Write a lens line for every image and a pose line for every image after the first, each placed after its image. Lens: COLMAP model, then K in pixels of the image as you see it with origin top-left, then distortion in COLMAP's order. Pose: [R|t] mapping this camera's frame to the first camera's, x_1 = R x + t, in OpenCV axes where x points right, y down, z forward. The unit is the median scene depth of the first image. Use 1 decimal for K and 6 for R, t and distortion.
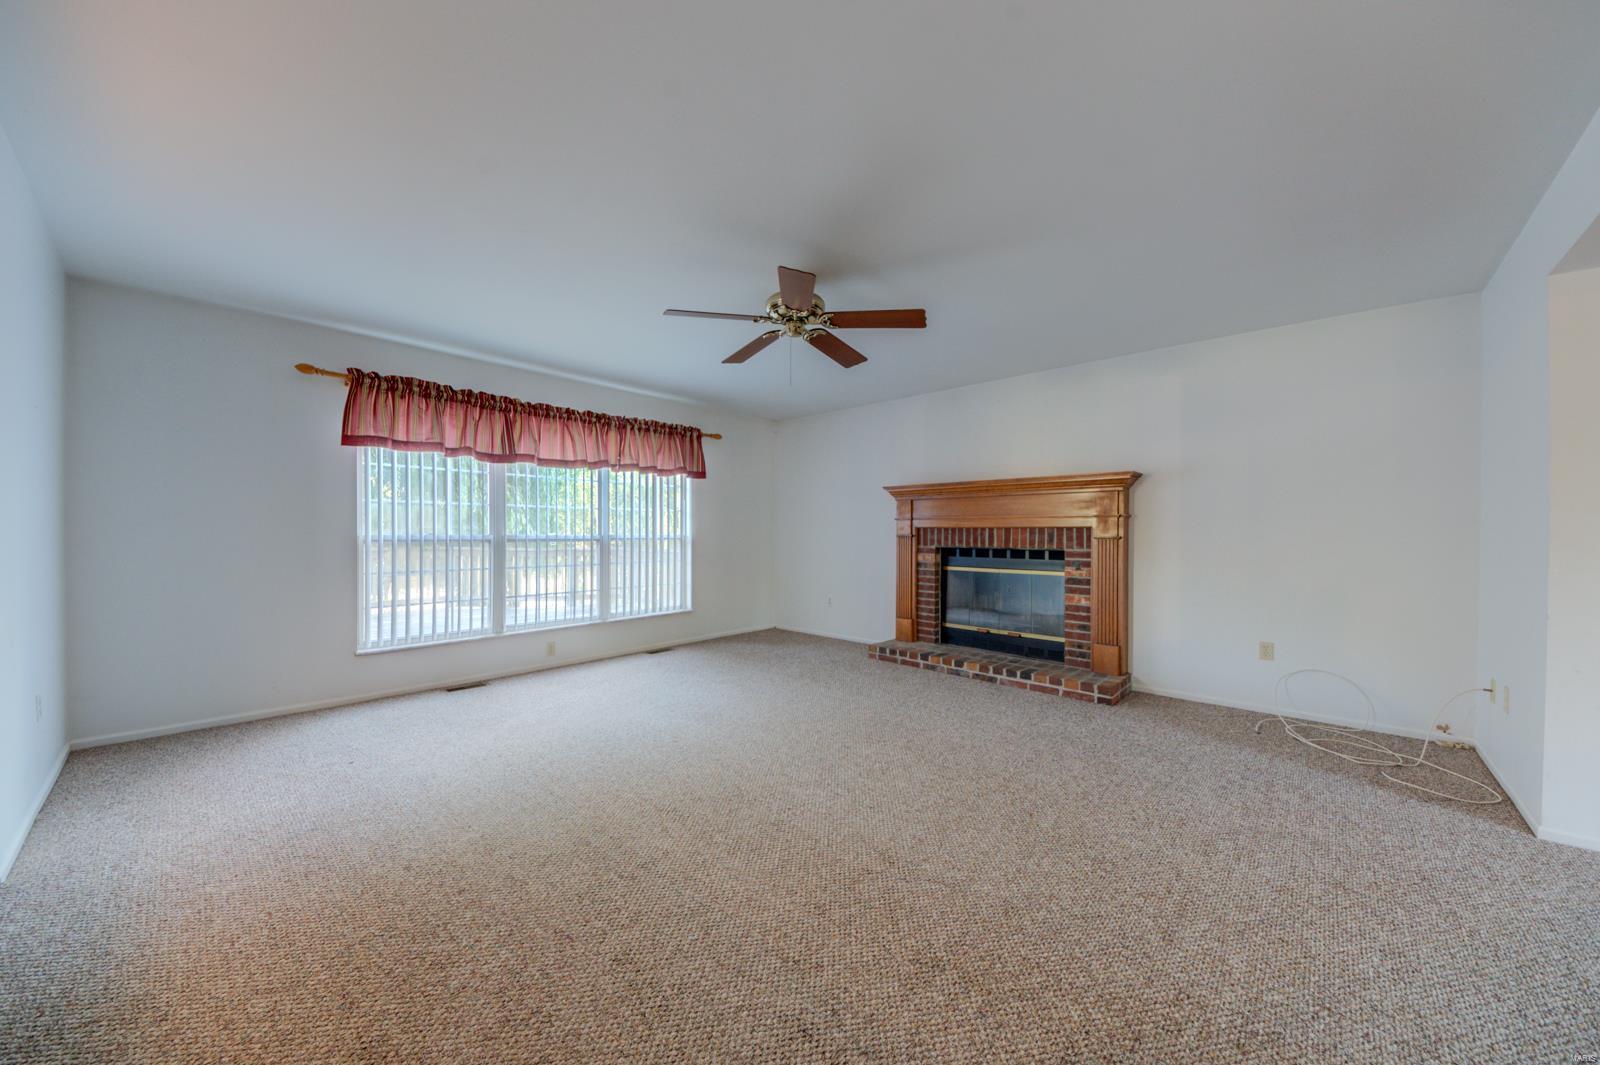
lens RADIAL K [[567.8, 0, 792.6], [0, 567.8, 535.6], [0, 0, 1]] dist [0.037013, -0.014217]
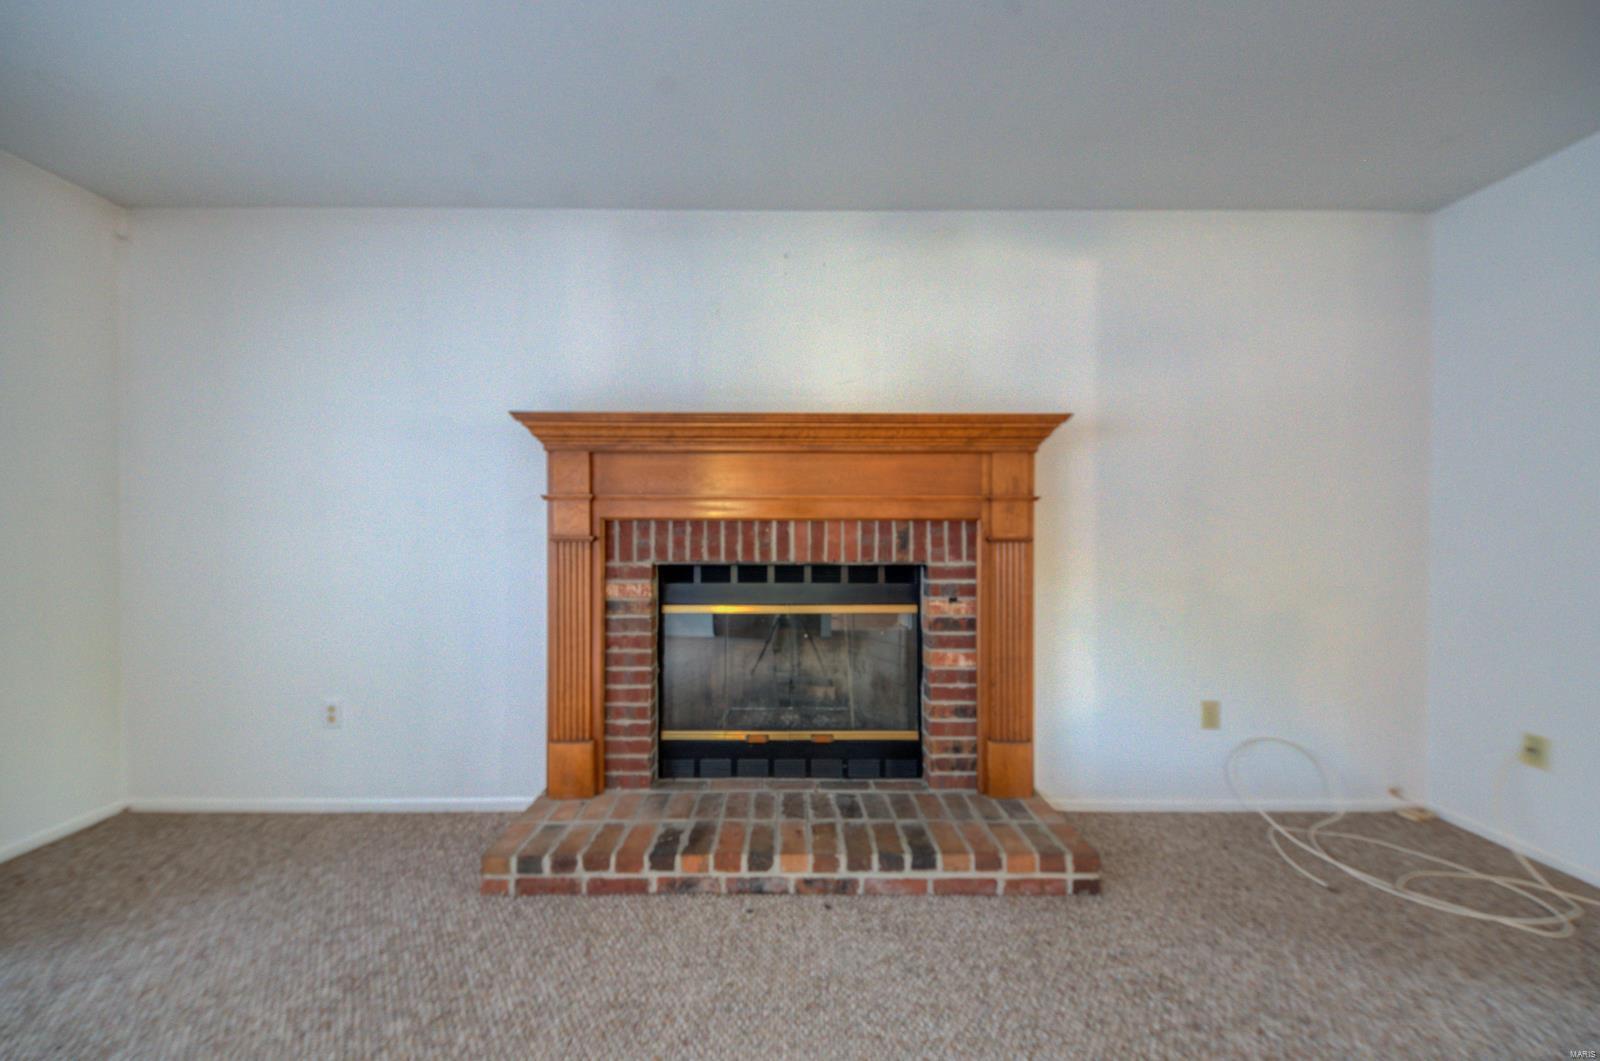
lens RADIAL K [[567.8, 0, 792.6], [0, 567.8, 533.6], [0, 0, 1]] dist [0.037013, -0.014217]
pose [[0.733410, 0.006190, 0.679758, 0.035259], [0.006465, 0.999850, -0.016080, 0.004903], [-0.679755, 0.016188, 0.733260, 0.642400]]
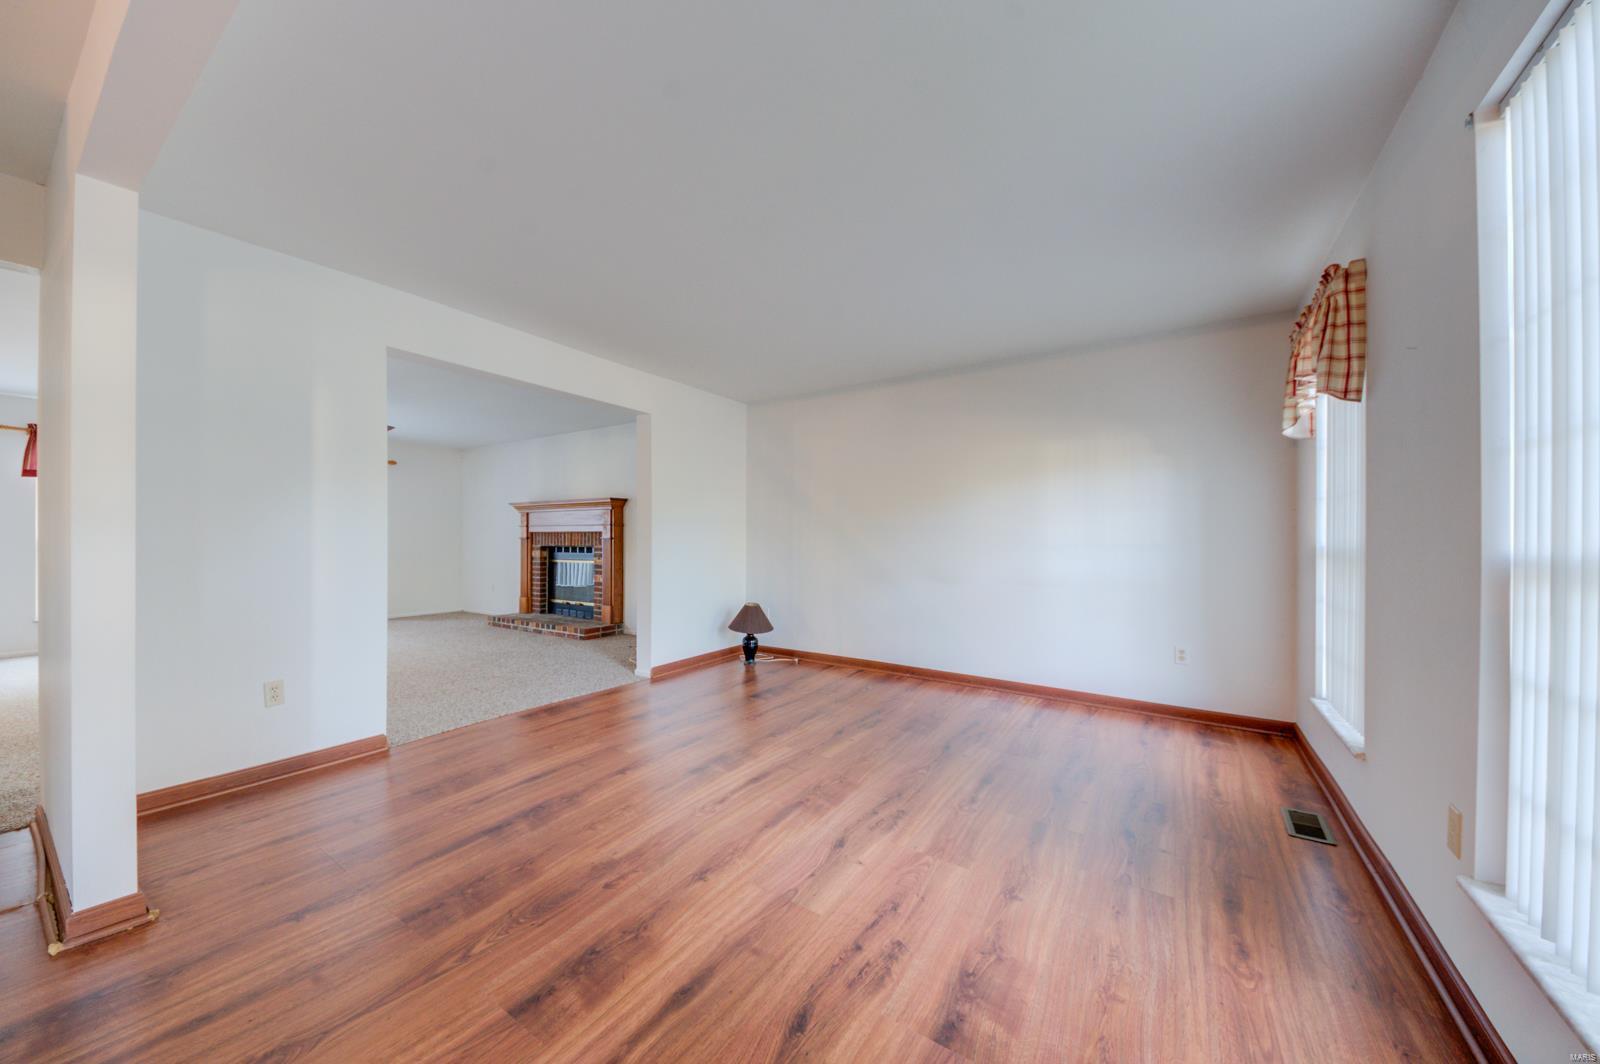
lens RADIAL K [[567.8, 0, 792.6], [0, 567.8, 535.1], [0, 0, 1]] dist [0.037013, -0.014217]
pose [[0.988879, -0.005811, 0.148610, 0.706307], [0.007281, 0.999930, -0.009350, 0.011450], [-0.148546, 0.010328, 0.988852, -0.551057]]
